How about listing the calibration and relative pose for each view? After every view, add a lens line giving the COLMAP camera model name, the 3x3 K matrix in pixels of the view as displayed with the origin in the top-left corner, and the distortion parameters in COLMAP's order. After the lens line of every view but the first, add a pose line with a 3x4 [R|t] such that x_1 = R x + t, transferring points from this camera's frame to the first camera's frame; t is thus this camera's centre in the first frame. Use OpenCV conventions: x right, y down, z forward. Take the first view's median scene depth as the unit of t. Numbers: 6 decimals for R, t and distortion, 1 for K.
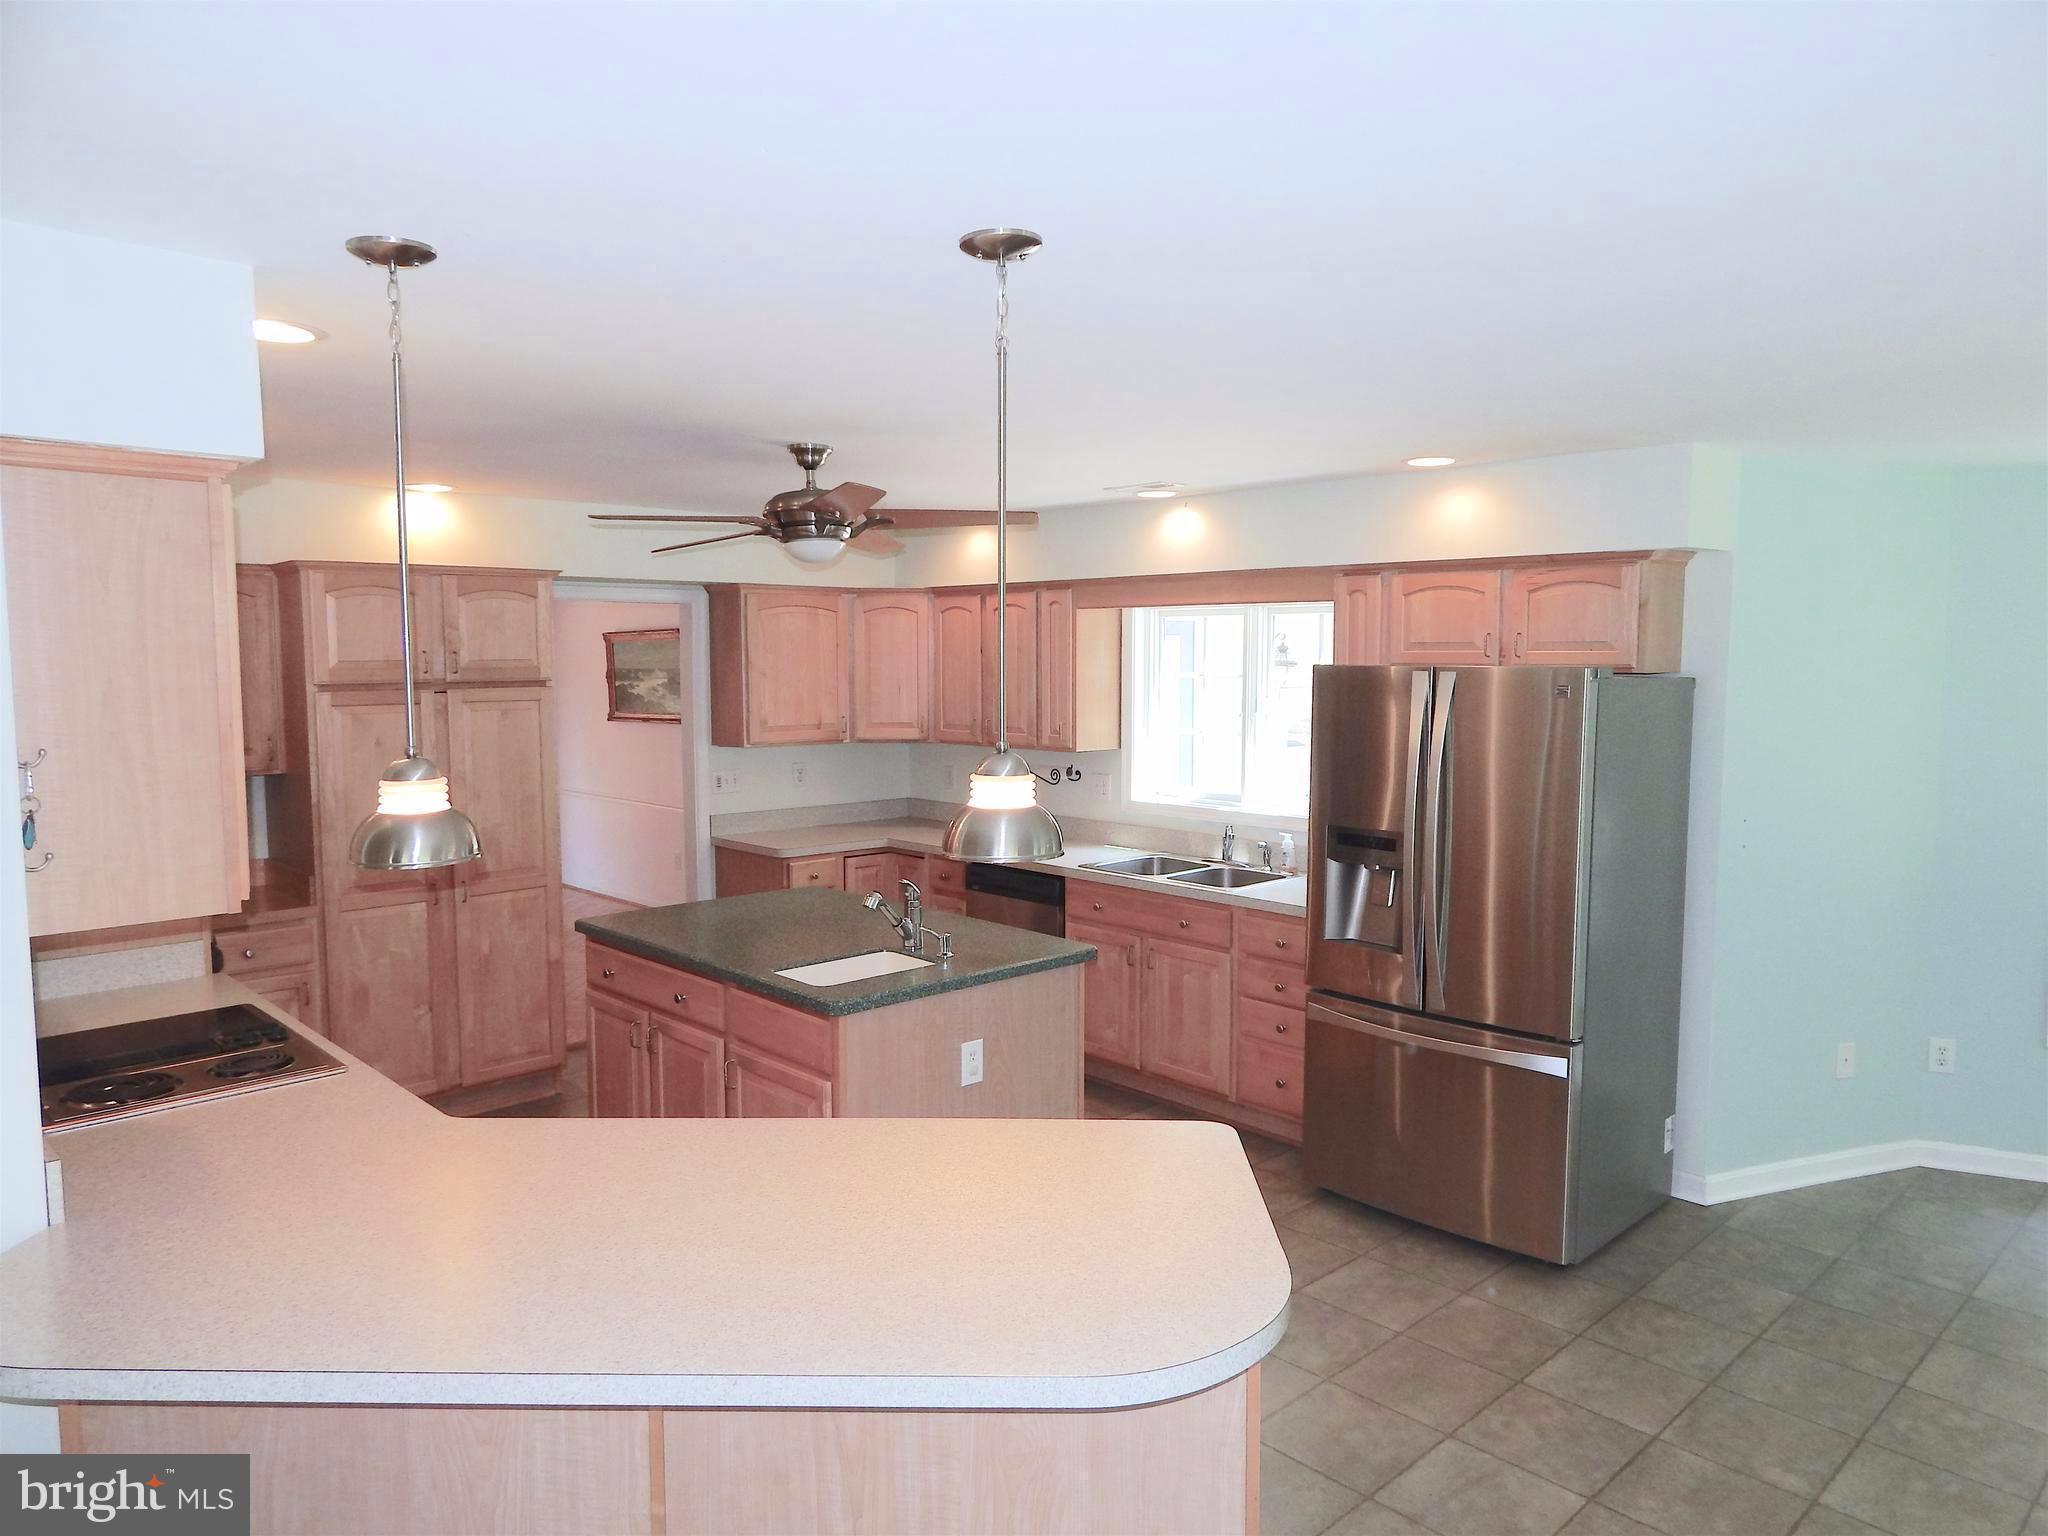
lens RADIAL K [[1345.2, 0, 1023.3], [0, 1345.2, 749.7], [0, 0, 1]] dist [-0.005293, -0.002771]
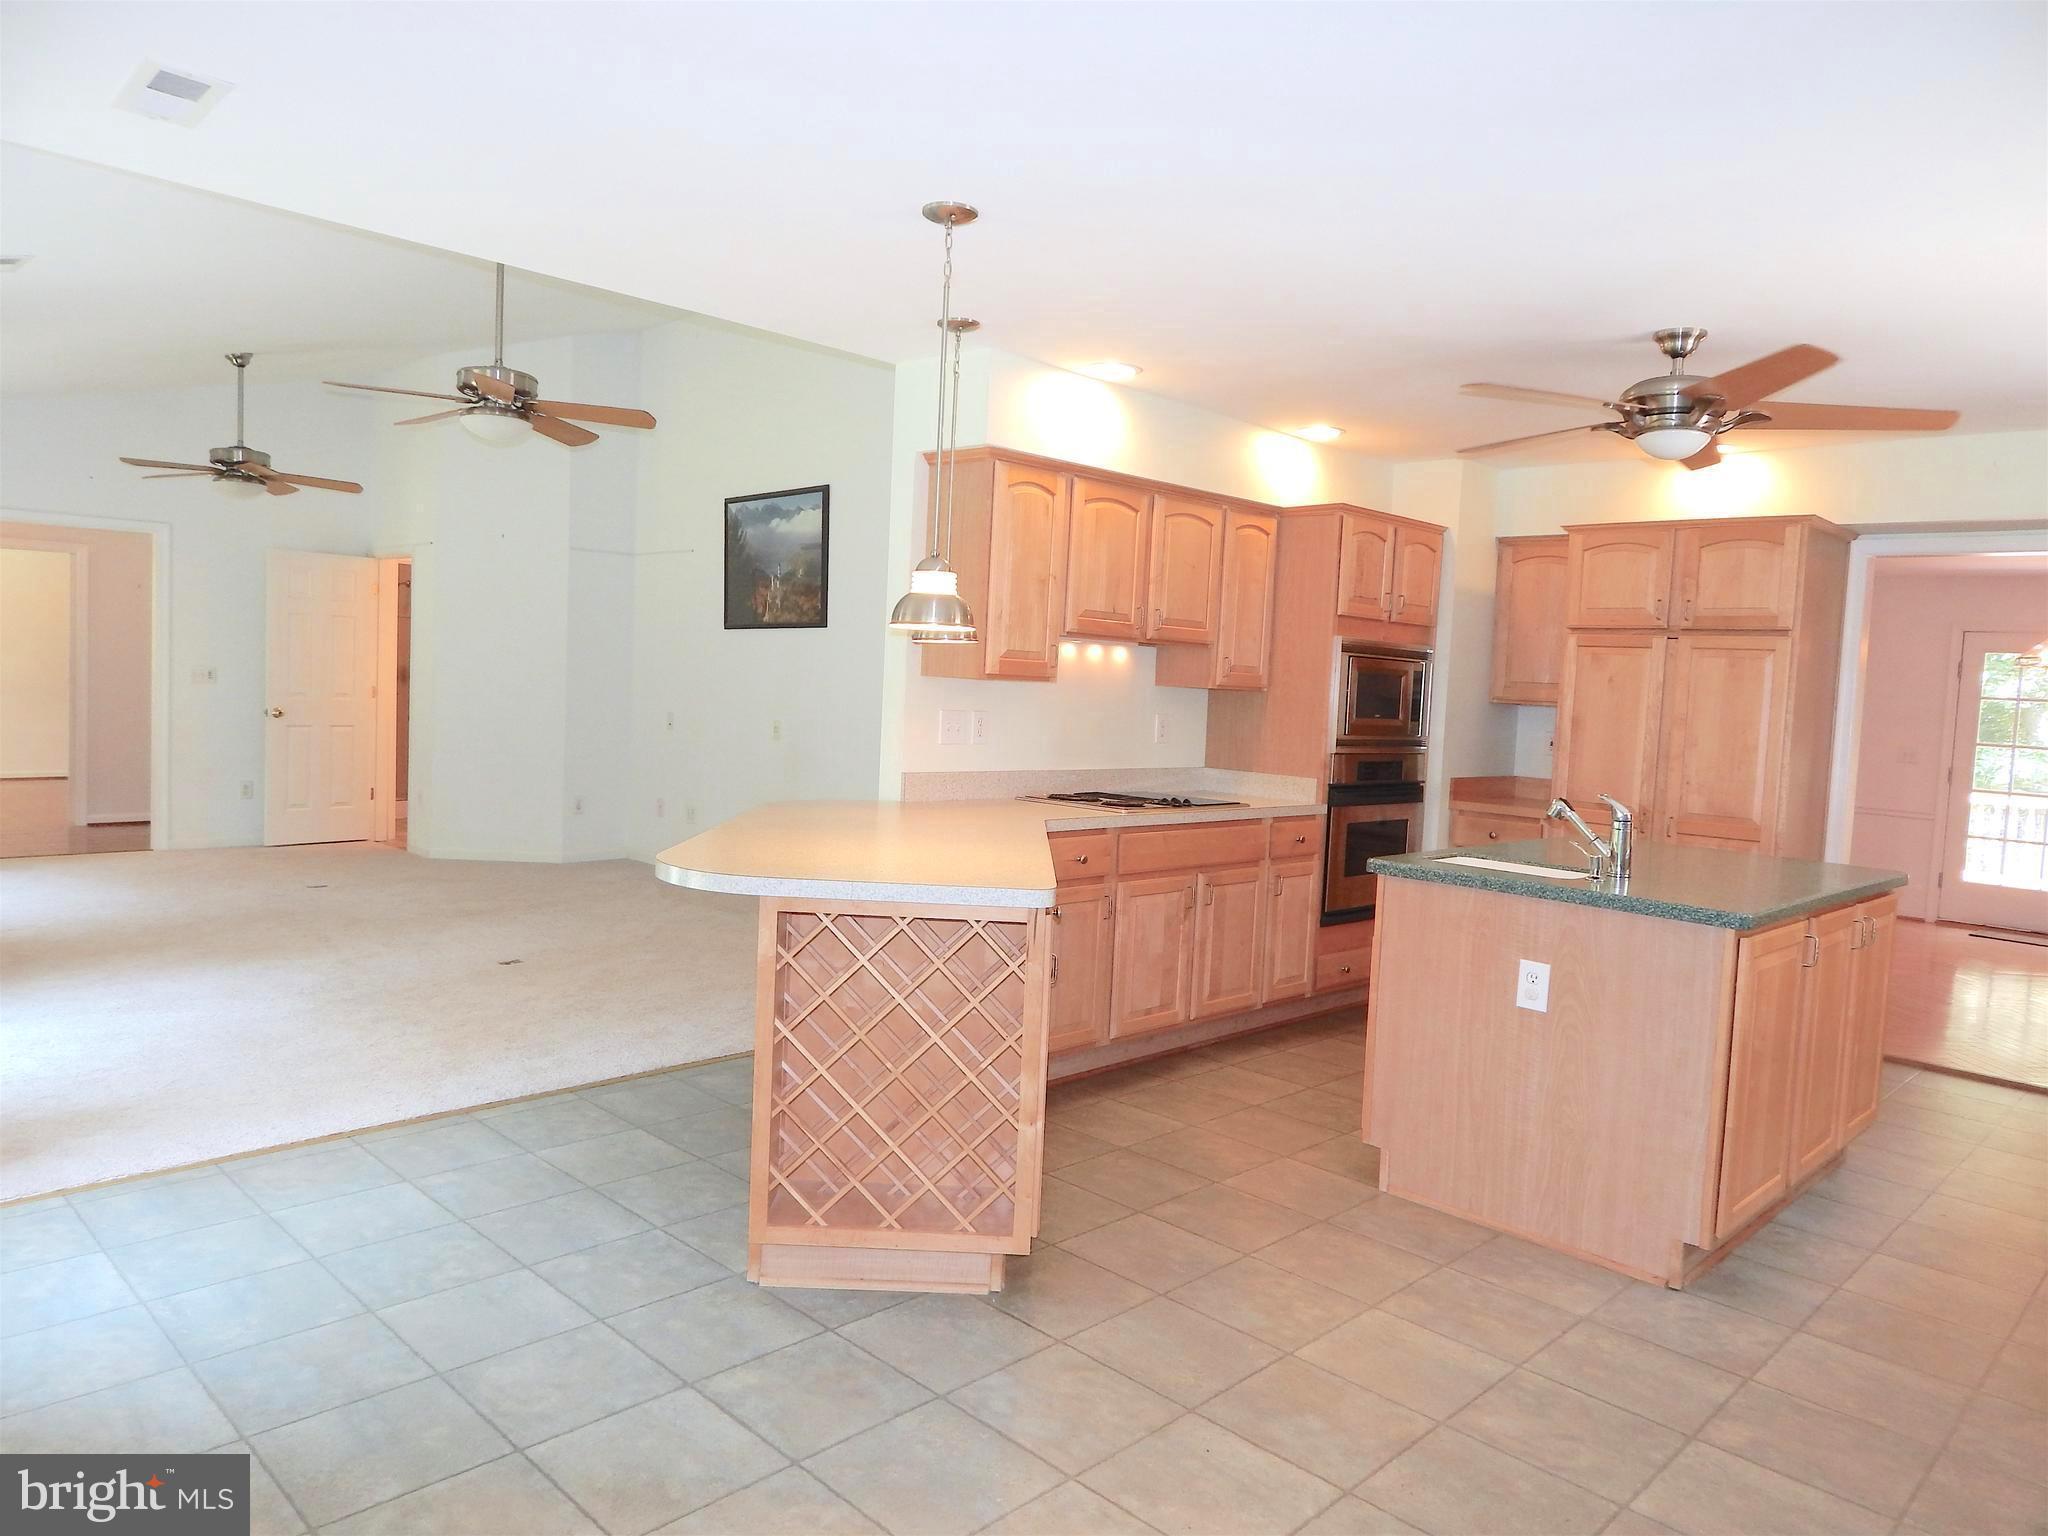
lens RADIAL K [[1365.2, 0, 1024.0], [0, 1365.2, 768.0], [0, 0, 1]] dist [-0.004042, -0.001135]
pose [[0.025530, 0.064393, -0.997598, 0.614052], [-0.119918, 0.990915, 0.060892, 0.053134], [0.992456, 0.118075, 0.033020, 0.444004]]
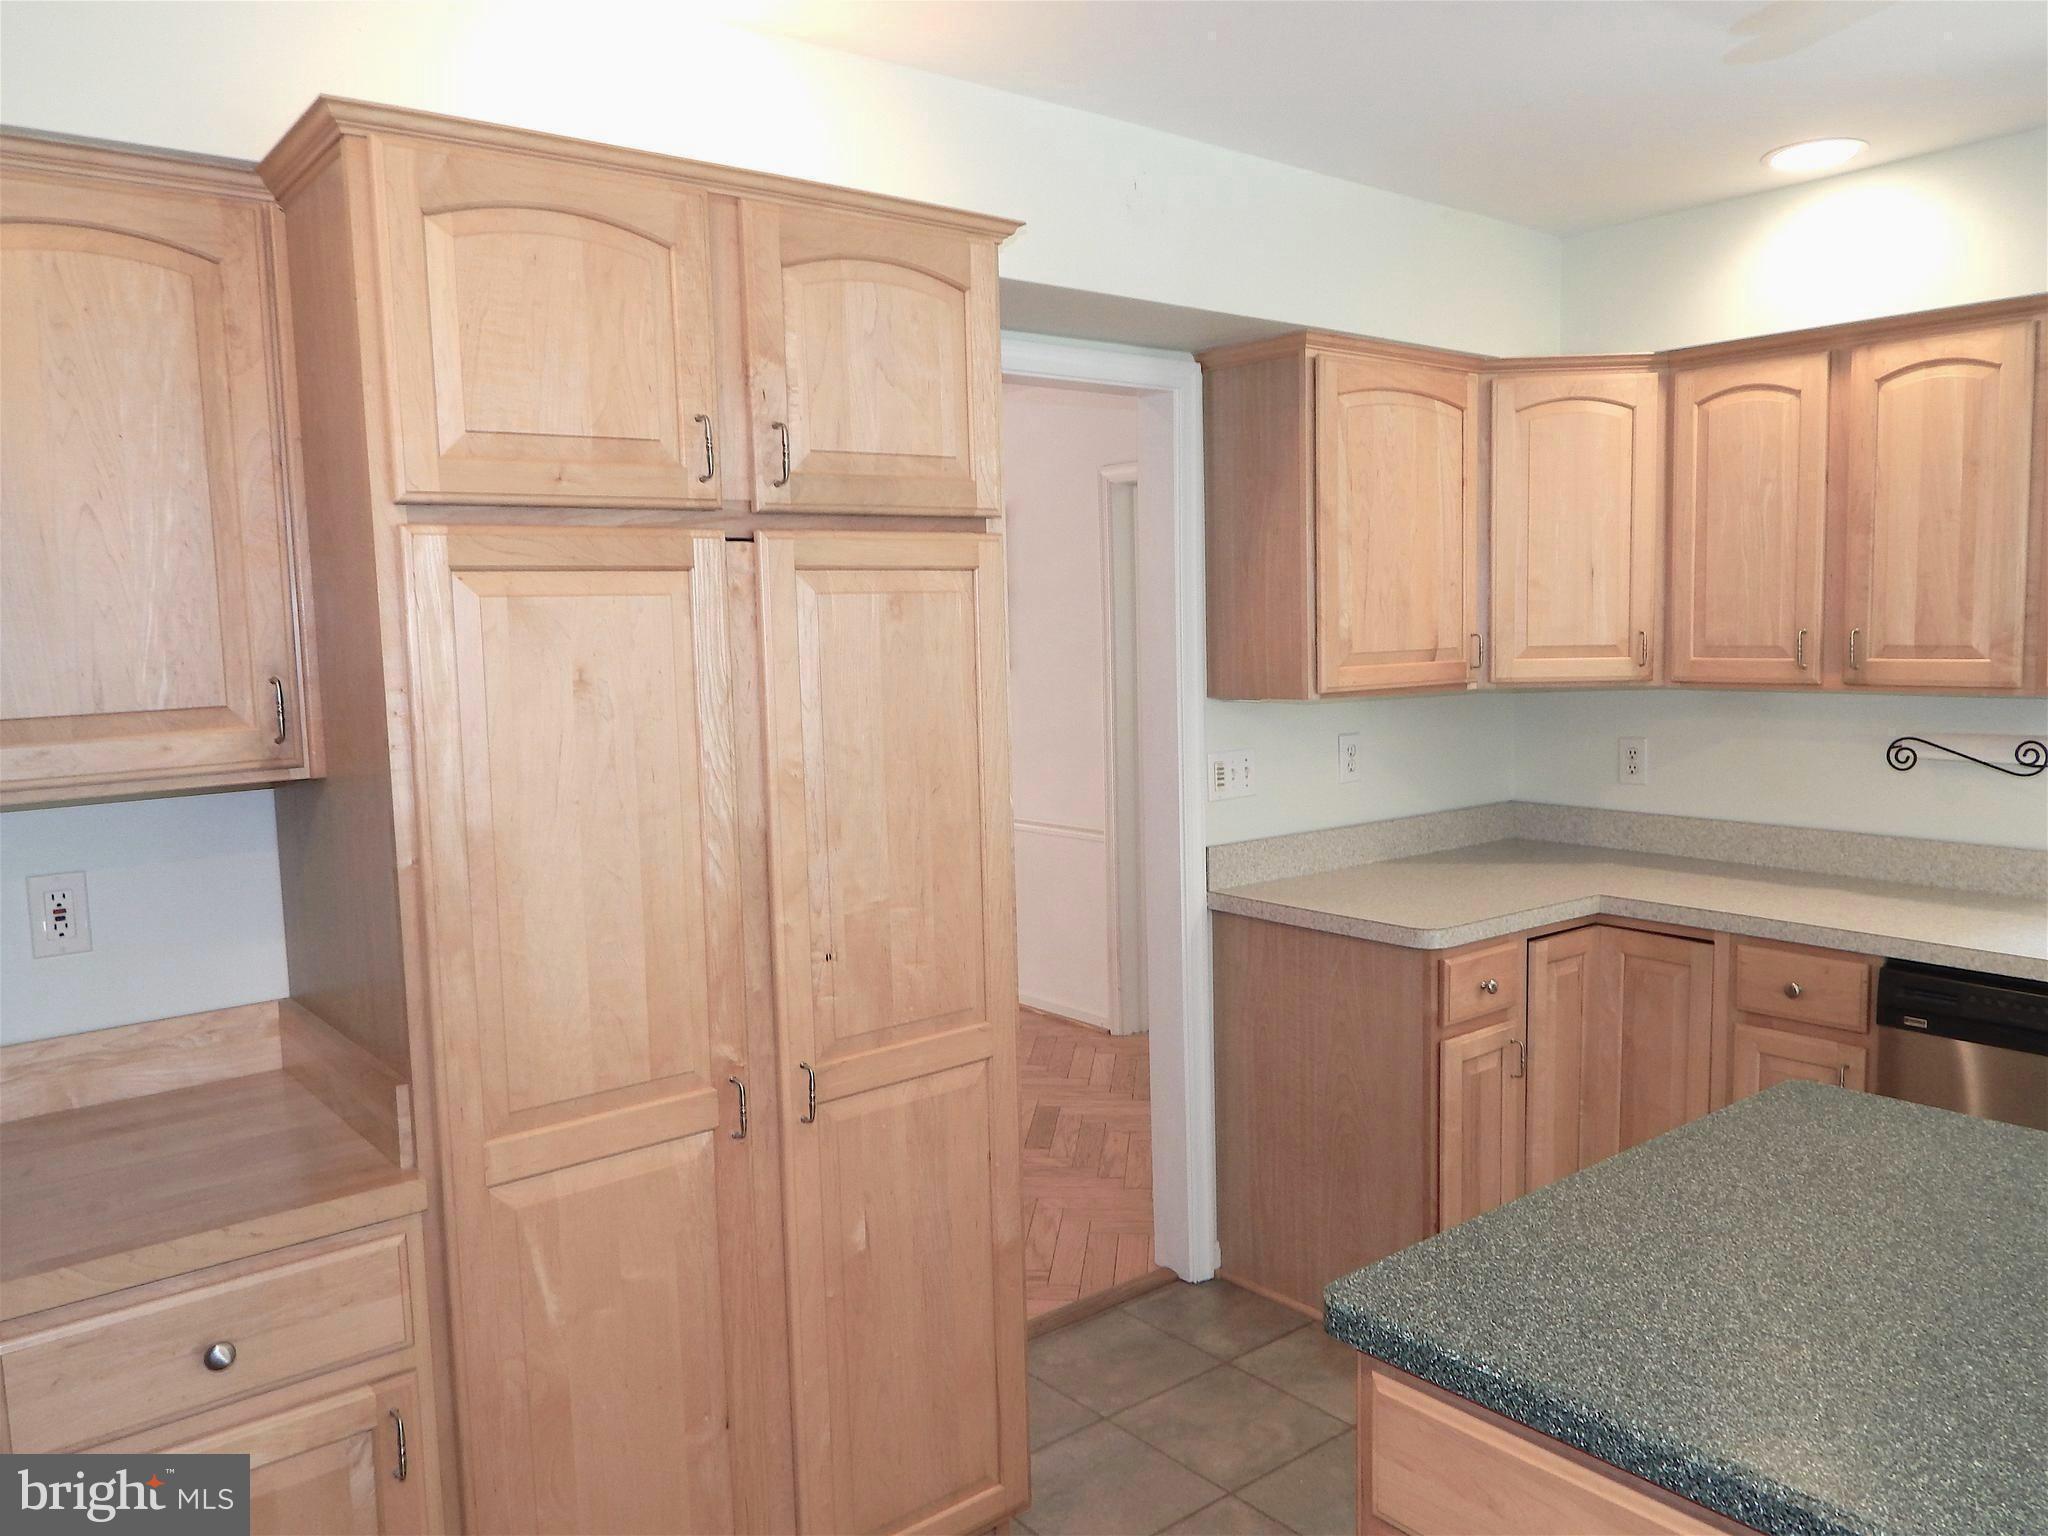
lens RADIAL K [[1513.3, 0, 1024.0], [0, 1513.3, 768.0], [0, 0, 1]] dist [-0.005371, -0.004927]
pose [[0.996180, -0.006914, -0.087053, -0.311610], [0.009668, 0.999465, 0.031250, 0.005456], [0.086790, -0.031972, 0.995713, 0.583439]]
